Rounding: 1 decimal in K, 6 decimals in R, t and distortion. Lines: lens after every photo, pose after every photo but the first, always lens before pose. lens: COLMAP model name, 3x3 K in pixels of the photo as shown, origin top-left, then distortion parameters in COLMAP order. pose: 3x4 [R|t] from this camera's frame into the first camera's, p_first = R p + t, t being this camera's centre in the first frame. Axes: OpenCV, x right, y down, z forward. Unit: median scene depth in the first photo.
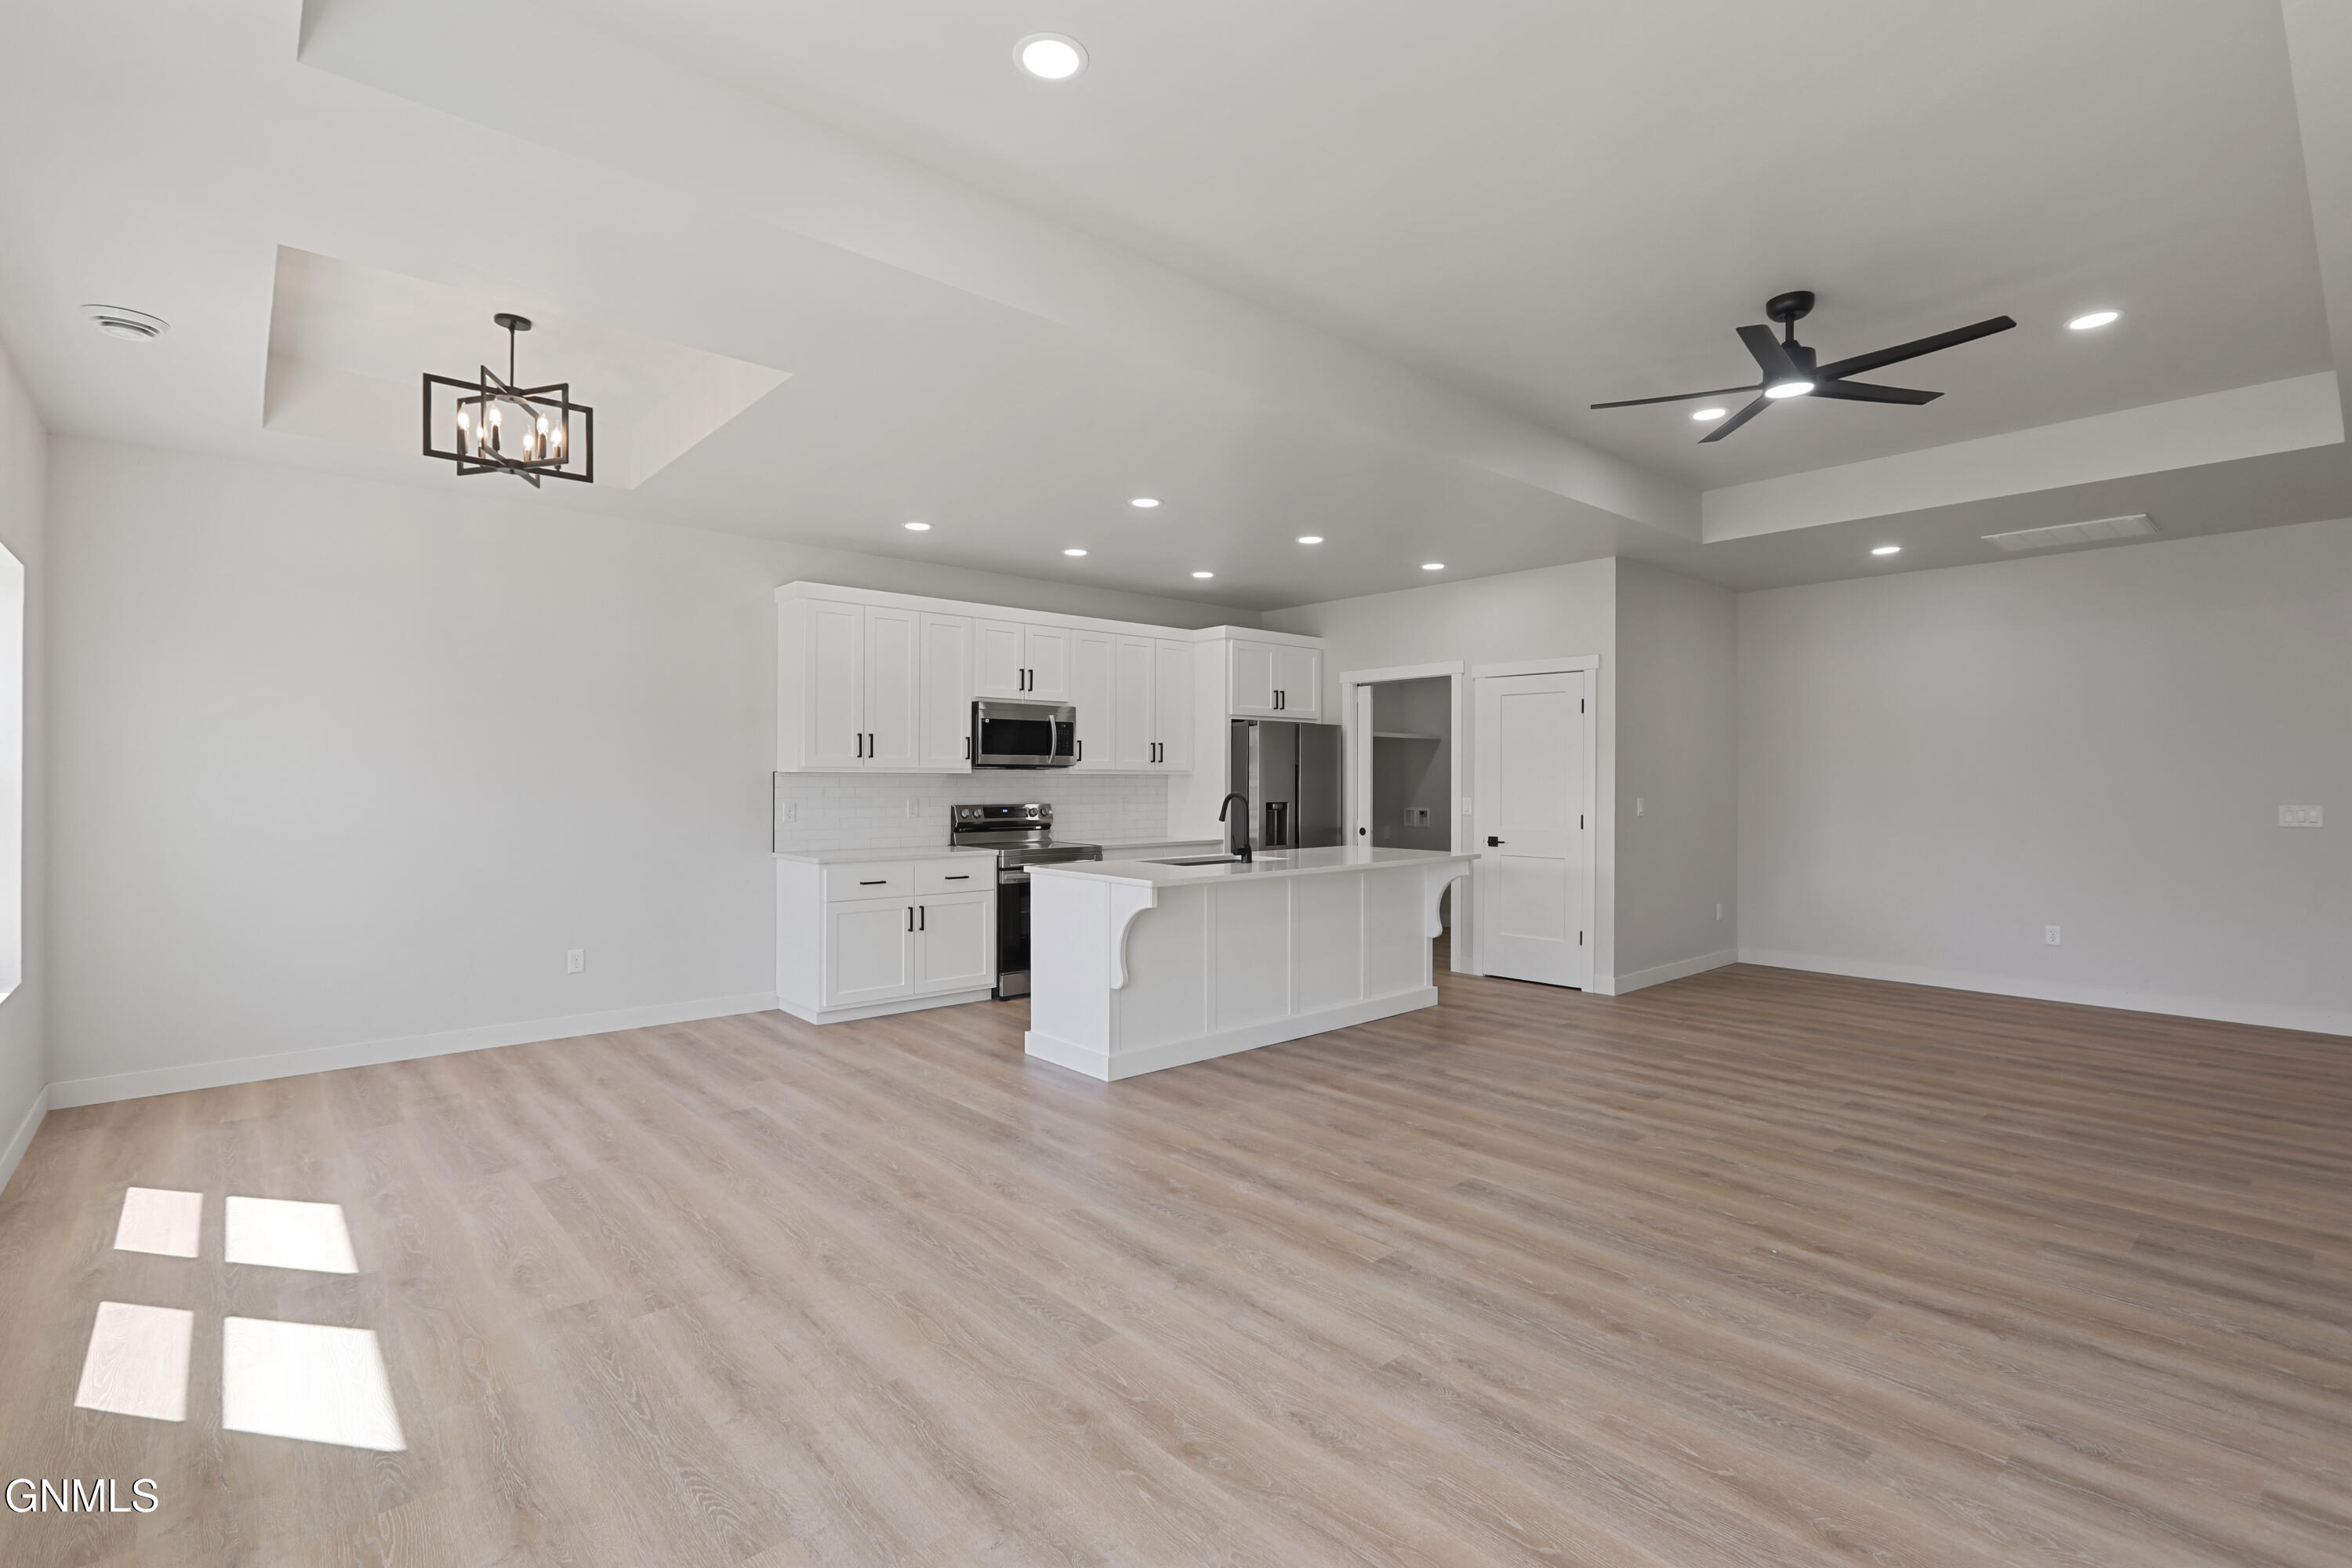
lens RADIAL K [[1081.2, 0, 1188.2], [0, 1081.2, 775.5], [0, 0, 1]] dist [-0.015098, 0.009932]
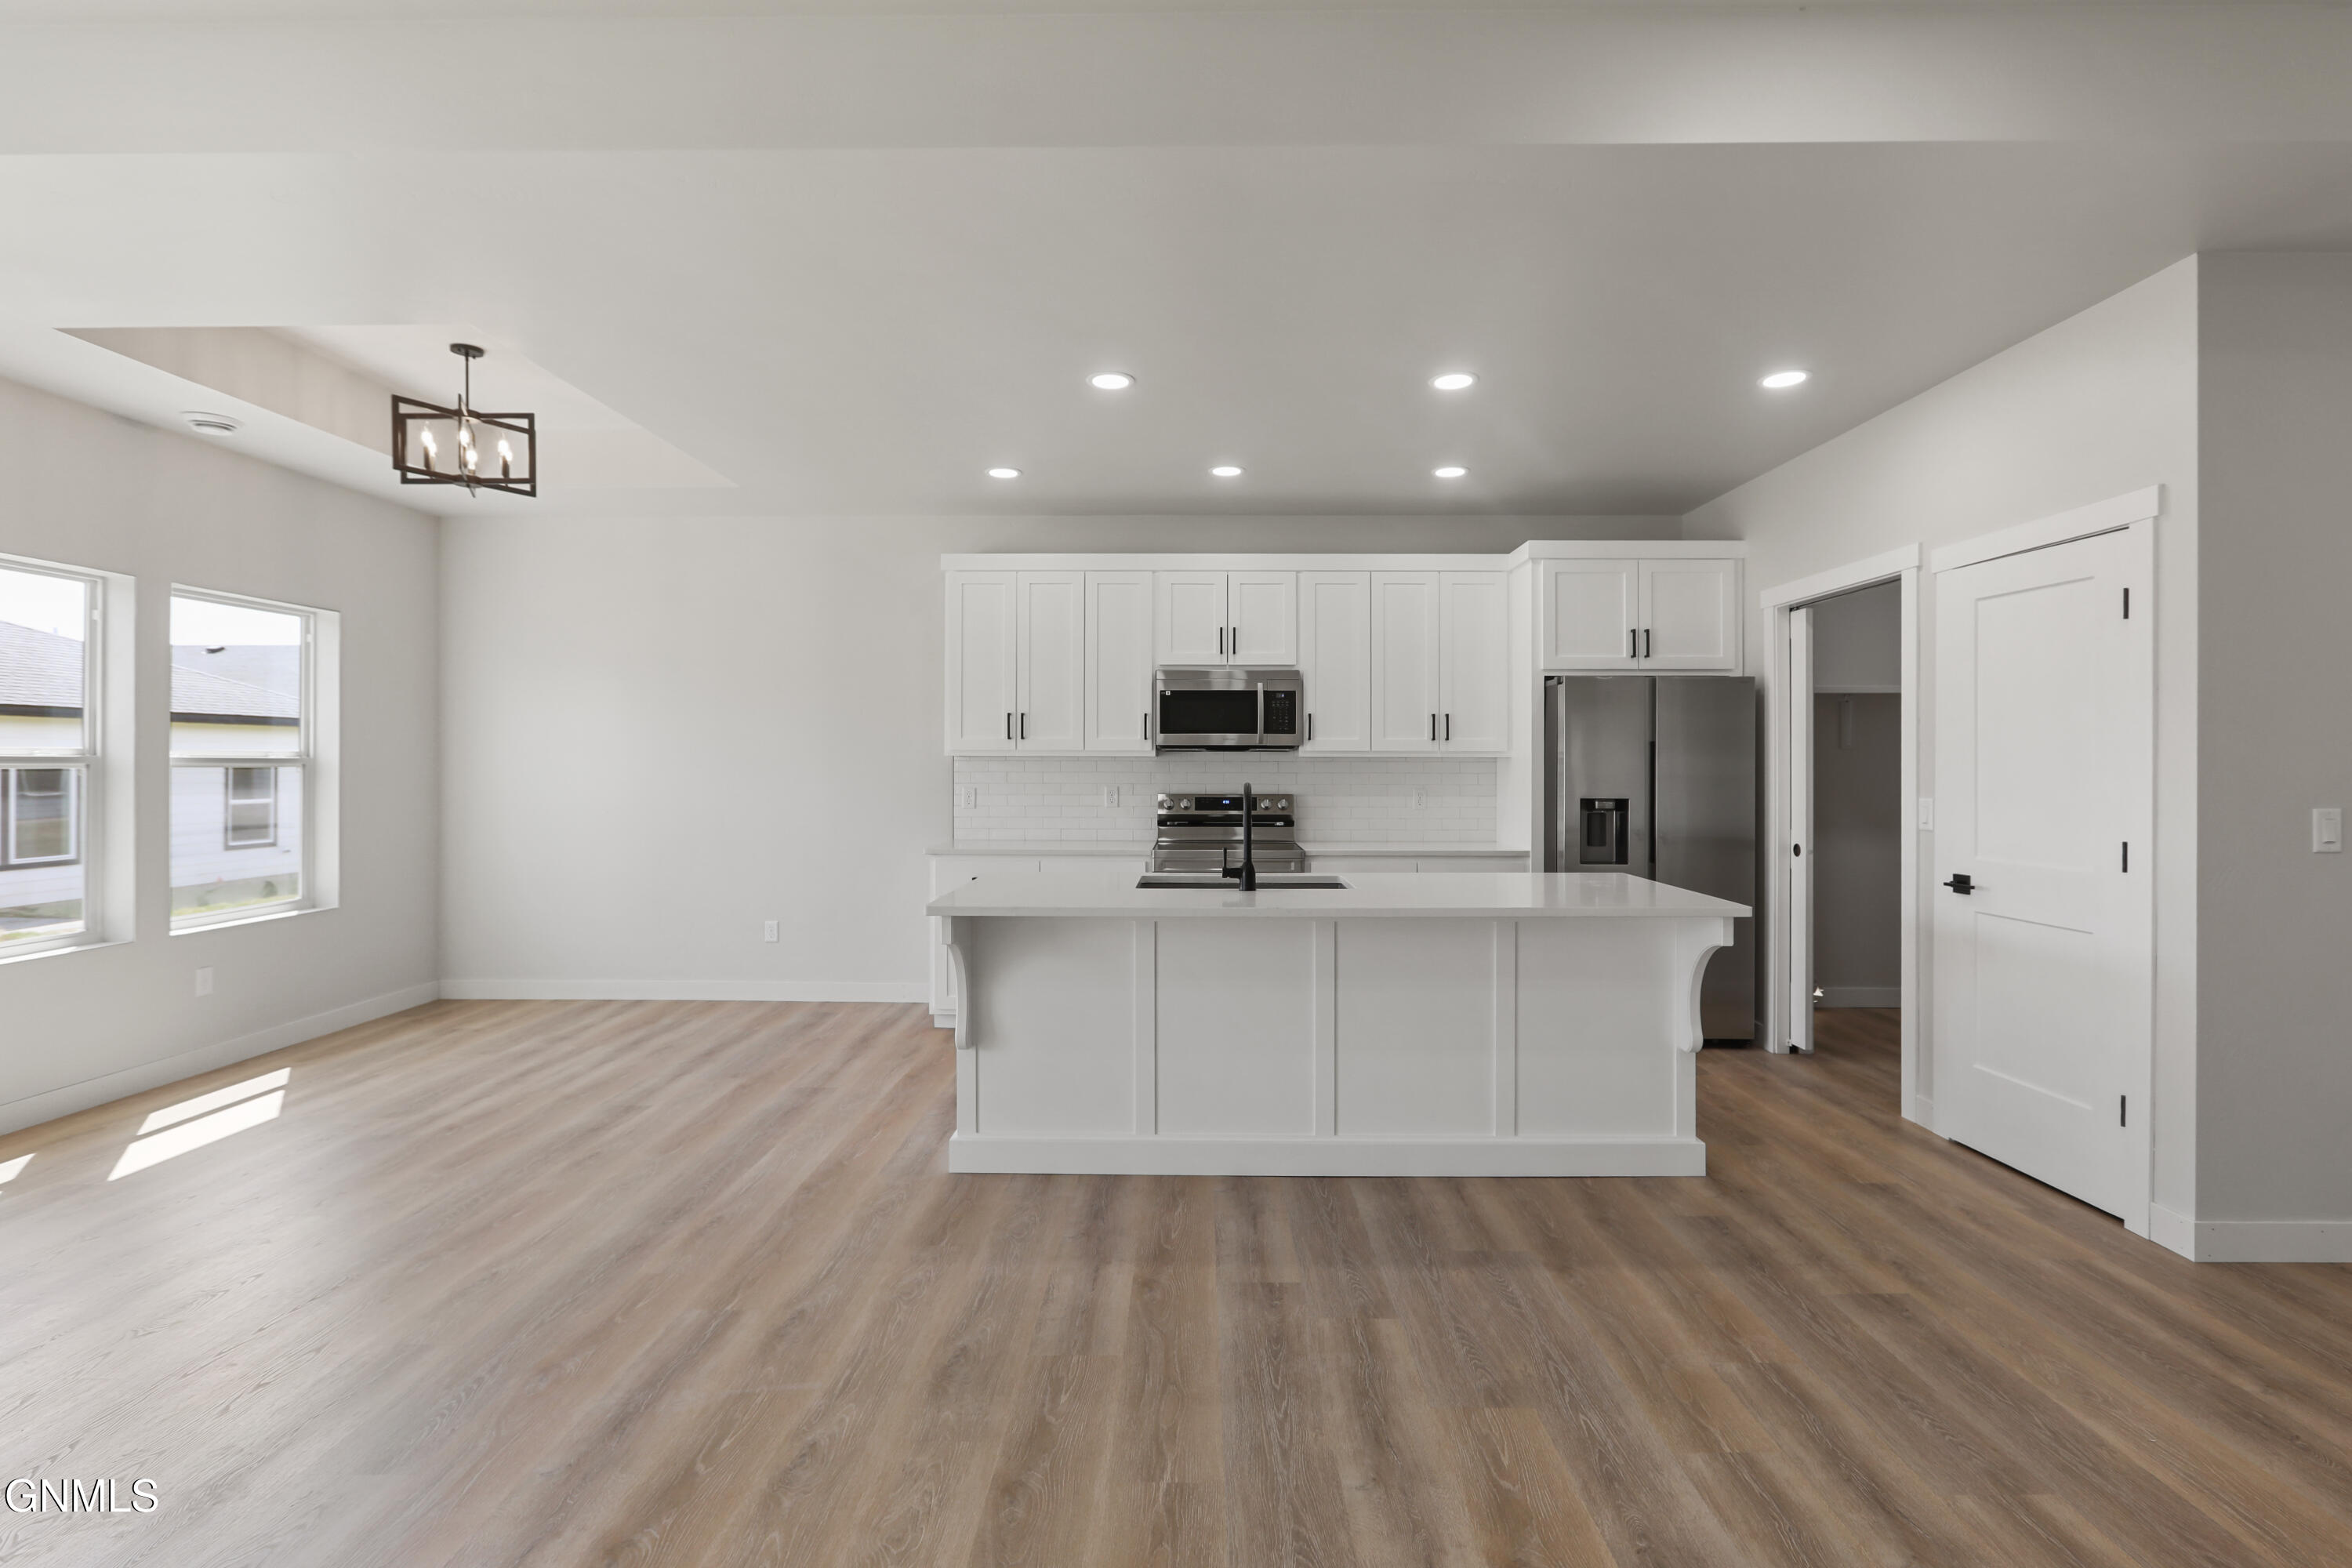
lens RADIAL K [[1063.8, 0, 1187.0], [0, 1063.8, 767.6], [0, 0, 1]] dist [-0.004445, 0.000442]
pose [[0.737087, 0.003210, -0.675790, 0.371405], [0.002422, 0.999970, 0.007392, 0.000546], [0.675793, -0.007085, 0.737057, 0.395617]]
